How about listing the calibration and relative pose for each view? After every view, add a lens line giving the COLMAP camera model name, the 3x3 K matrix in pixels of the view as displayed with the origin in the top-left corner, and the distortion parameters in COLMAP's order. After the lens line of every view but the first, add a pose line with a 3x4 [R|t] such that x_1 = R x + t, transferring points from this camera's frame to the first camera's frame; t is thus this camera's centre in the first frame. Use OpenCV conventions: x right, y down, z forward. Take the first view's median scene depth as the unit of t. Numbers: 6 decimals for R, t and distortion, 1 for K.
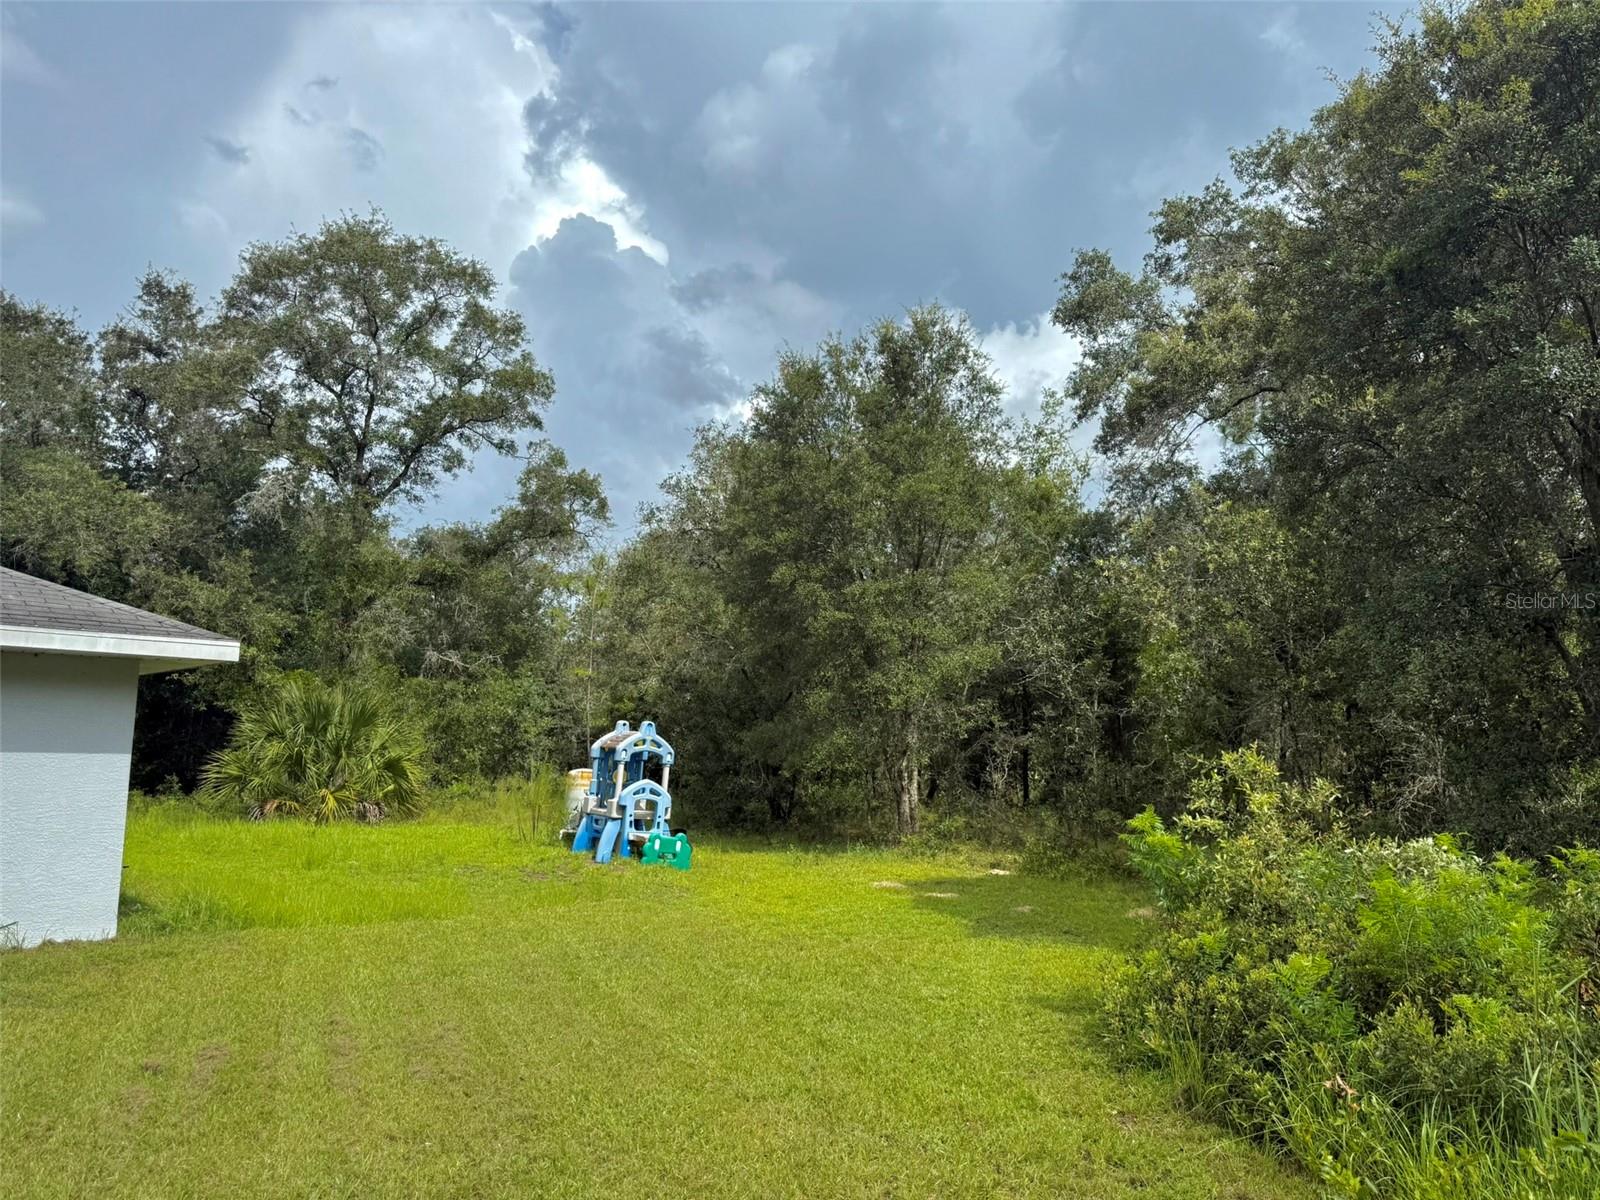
lens RADIAL K [[1103.8, 0, 807.1], [0, 1103.8, 592.4], [0, 0, 1]] dist [0.148009, -0.270704]
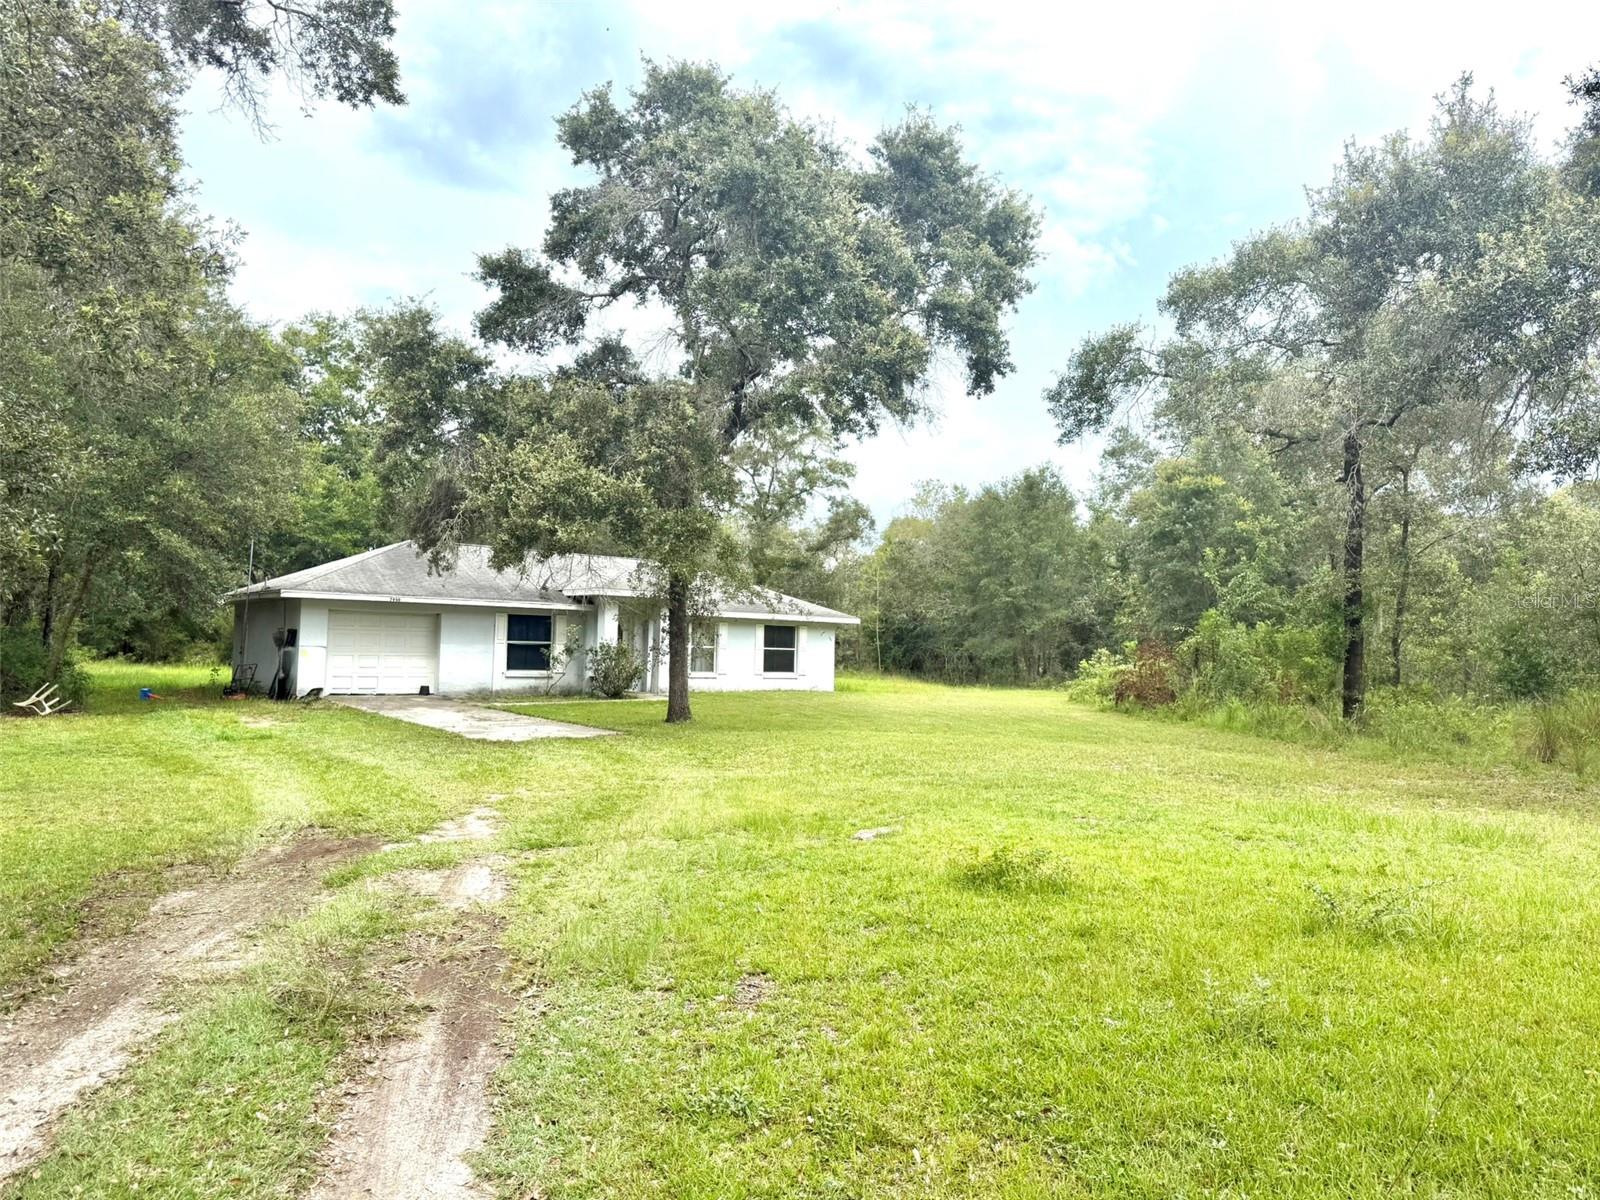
lens RADIAL K [[1103.8, 0, 807.1], [0, 1103.8, 592.4], [0, 0, 1]] dist [0.148009, -0.270704]
pose [[0.993245, 0.007489, -0.115795, -0.083254], [0.002192, 0.996526, 0.083252, -0.130381], [0.116016, -0.082944, 0.989778, -1.005496]]
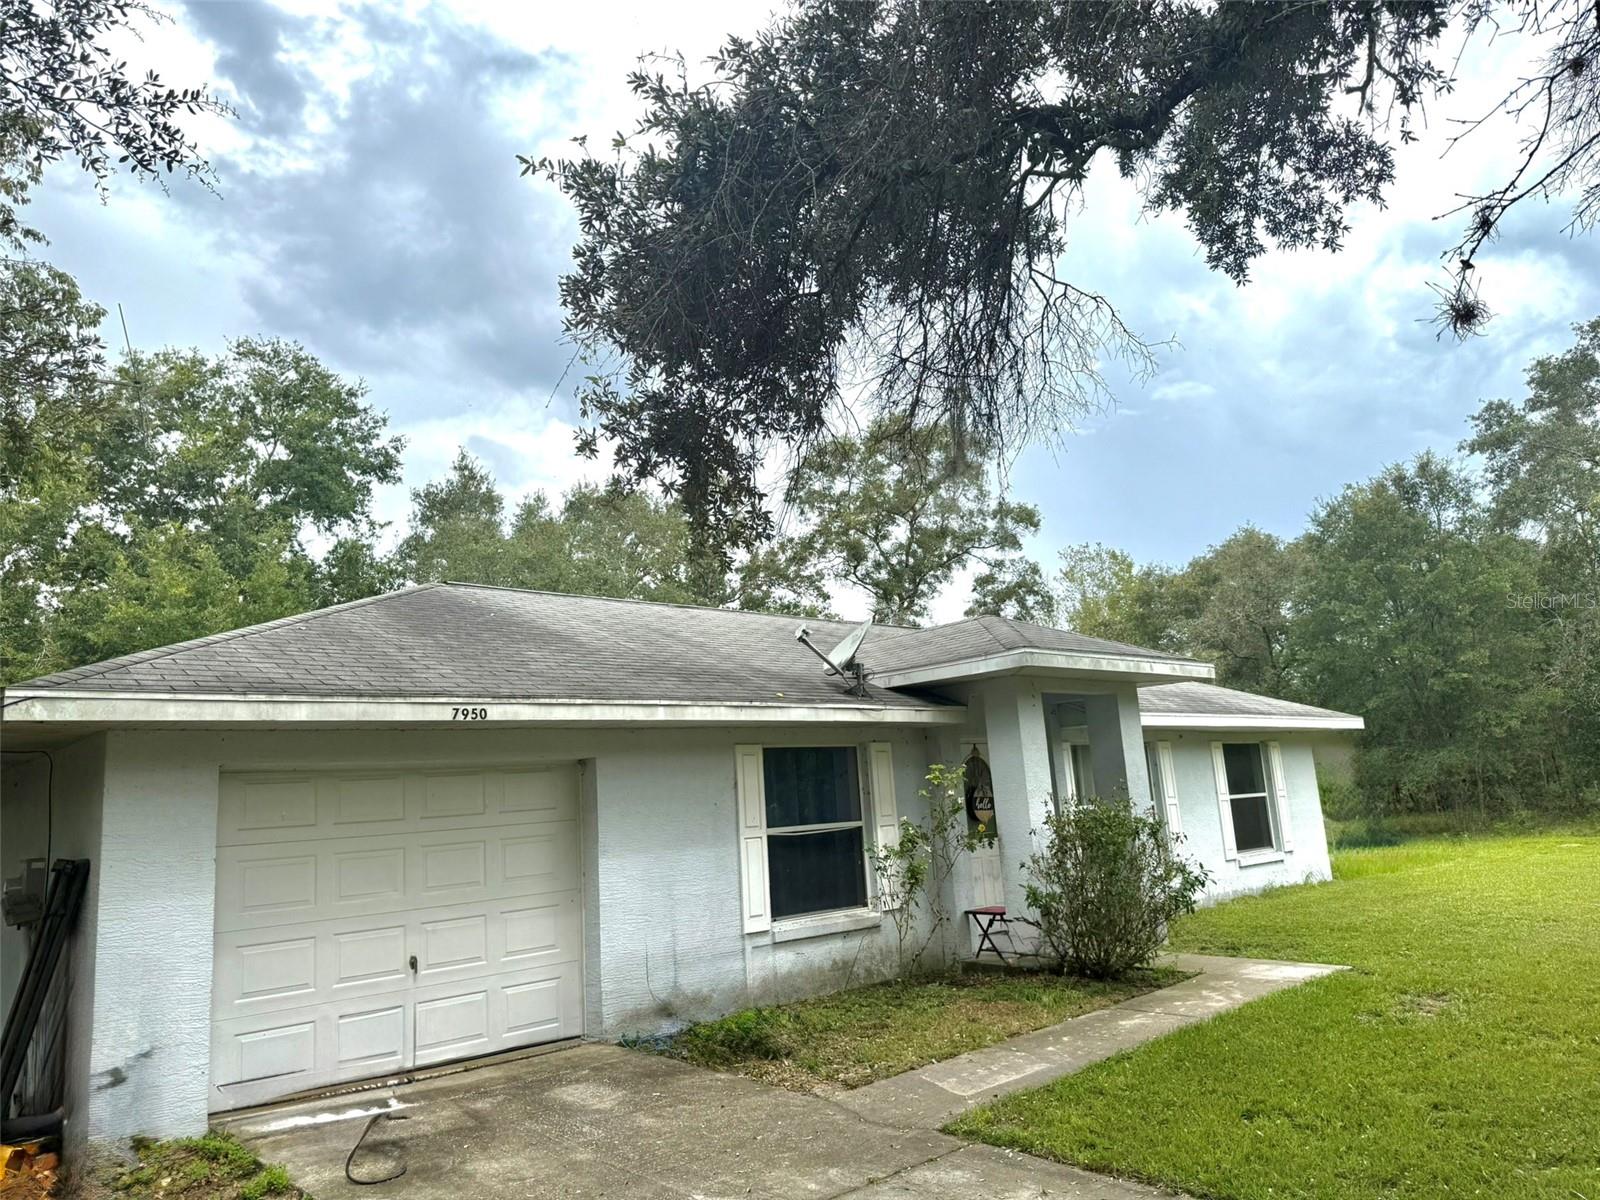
lens RADIAL K [[1103.8, 0, 807.1], [0, 1103.8, 592.4], [0, 0, 1]] dist [0.148009, -0.270704]
pose [[0.996829, -0.078459, -0.013264, -0.483162], [0.077703, 0.995710, -0.050237, -0.049647], [0.017148, 0.049047, 0.998649, -0.319868]]
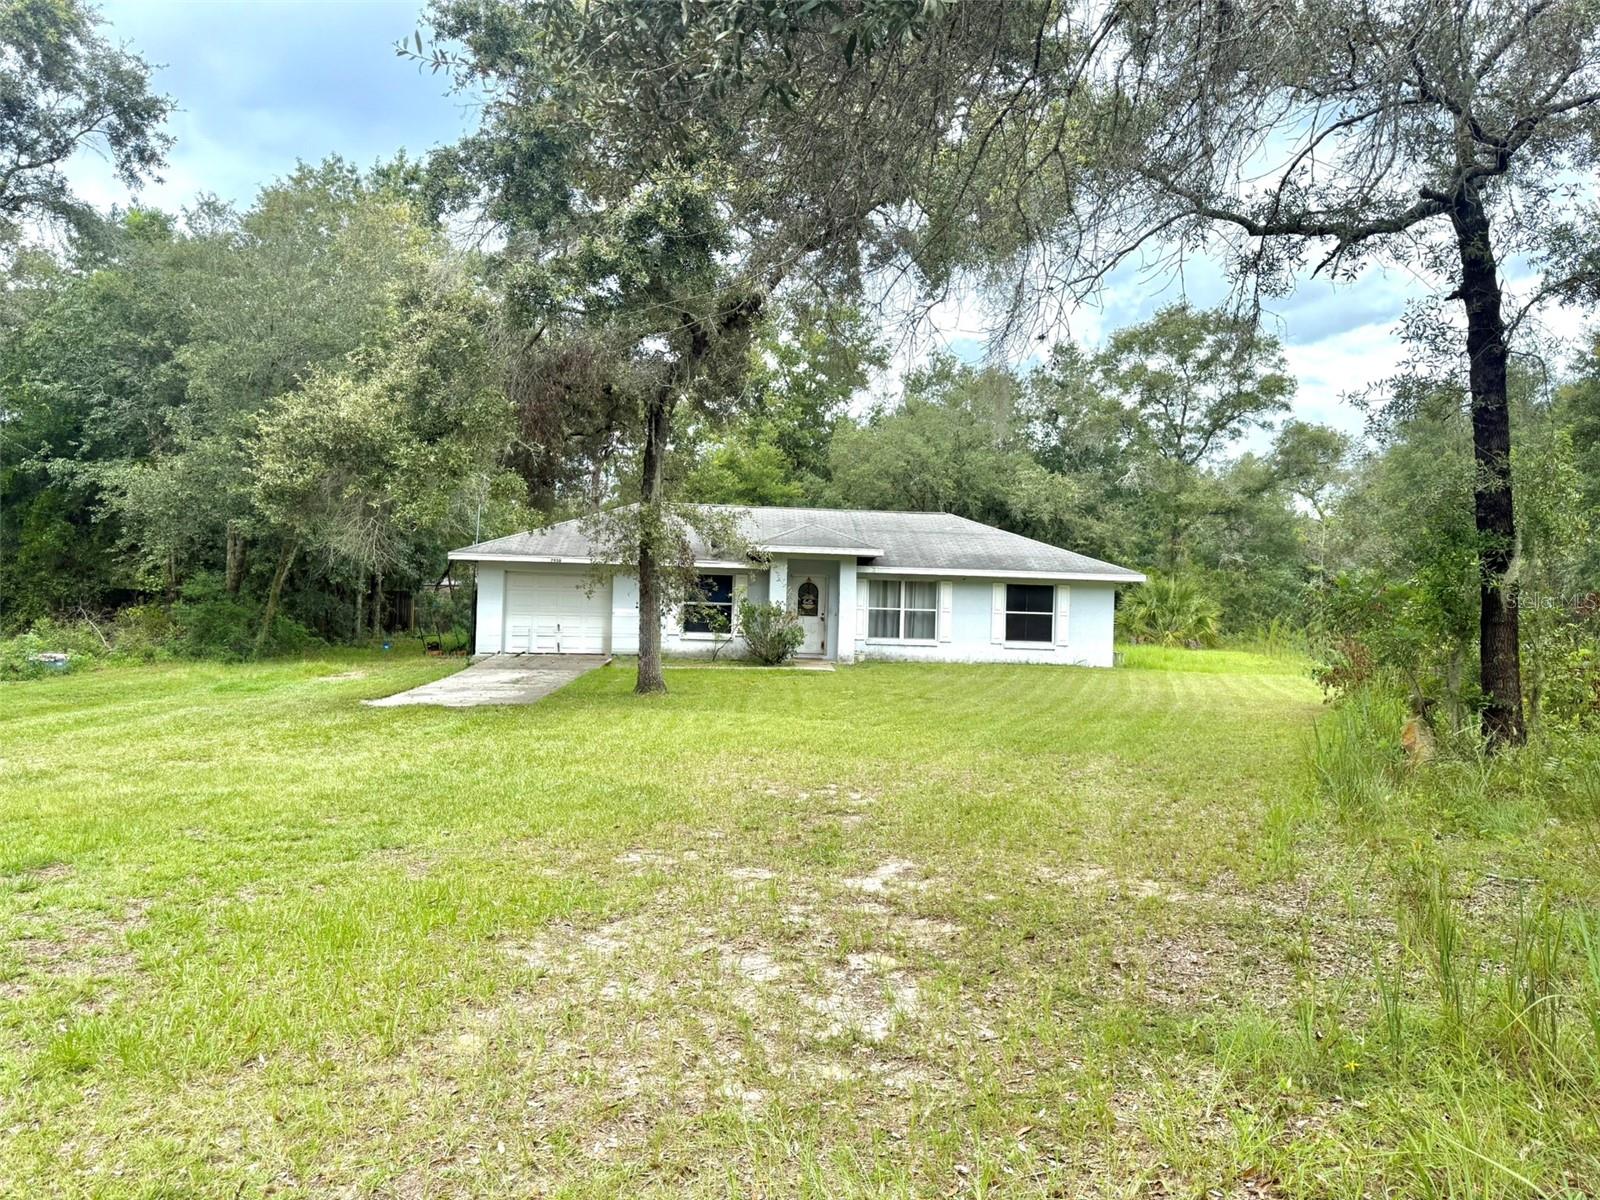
lens RADIAL K [[1103.8, 0, 807.1], [0, 1103.8, 592.4], [0, 0, 1]] dist [0.148009, -0.270704]
pose [[0.764712, 0.007445, -0.644329, 0.266638], [0.069222, 0.993198, 0.093632, -0.090735], [0.640643, -0.116203, 0.758995, -0.674645]]
